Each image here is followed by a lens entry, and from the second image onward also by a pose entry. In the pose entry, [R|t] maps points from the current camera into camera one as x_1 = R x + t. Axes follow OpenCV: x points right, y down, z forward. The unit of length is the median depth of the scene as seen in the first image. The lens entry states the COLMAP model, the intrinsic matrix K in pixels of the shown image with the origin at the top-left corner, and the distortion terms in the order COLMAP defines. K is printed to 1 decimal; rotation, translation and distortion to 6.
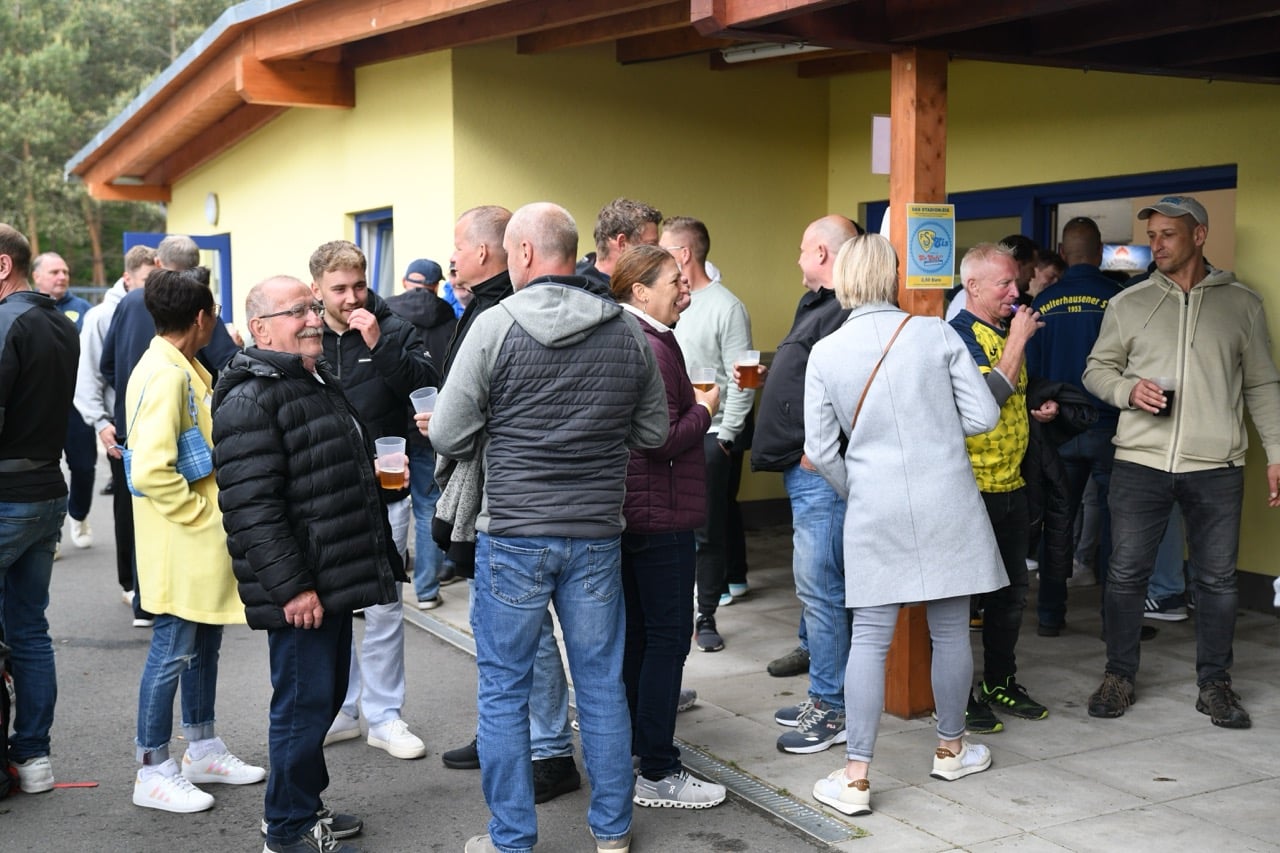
lens RADIAL K [[1622.1, 0, 640.0], [0, 1622.1, 426.5], [0, 0, 1]] dist [0.189098, 0.020868]
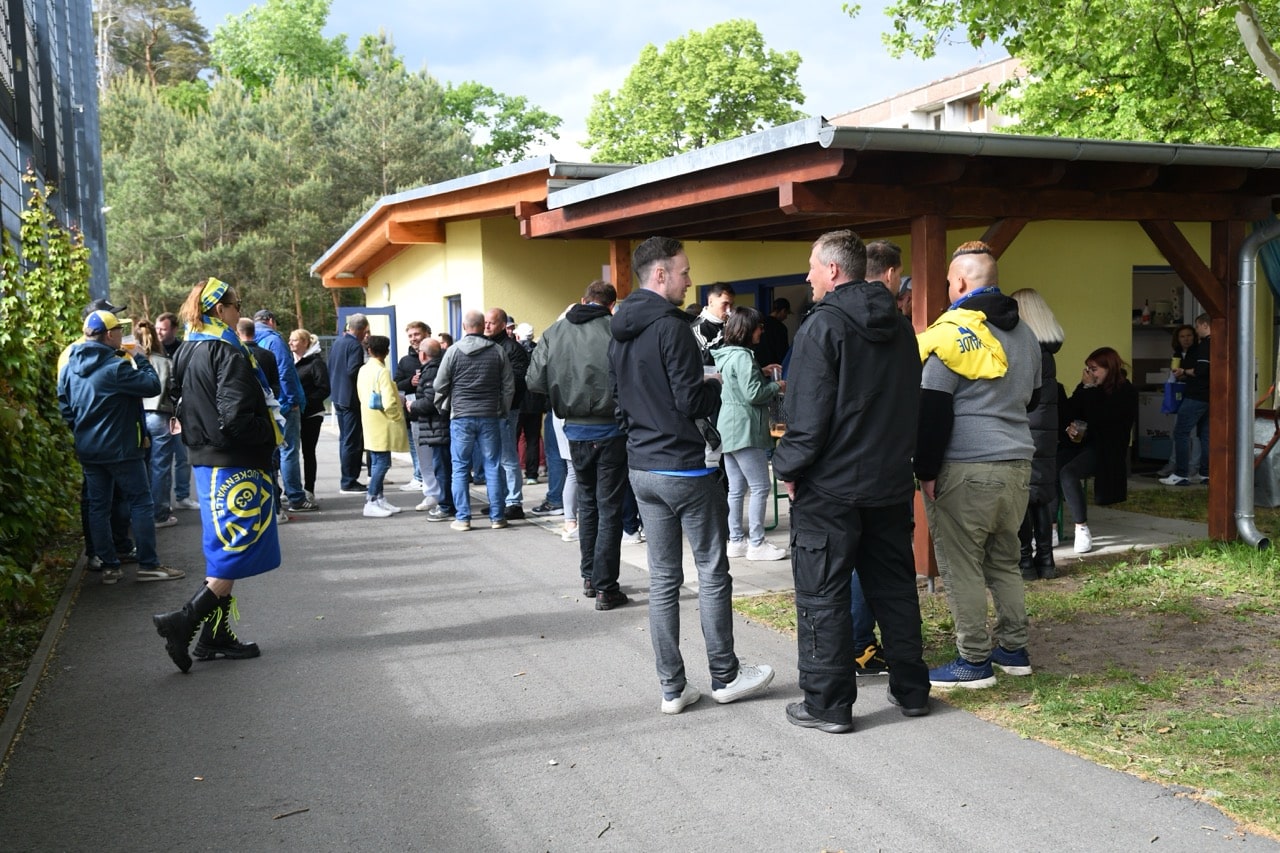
lens RADIAL K [[1282.8, 0, 640.0], [0, 1282.8, 426.5], [0, 0, 1]] dist [-0.004617, -0.002201]
pose [[0.995663, -0.017770, -0.091321, 0.050776], [0.017135, 0.999823, -0.007737, 0.010207], [0.091442, 0.006139, 0.995791, -0.129862]]
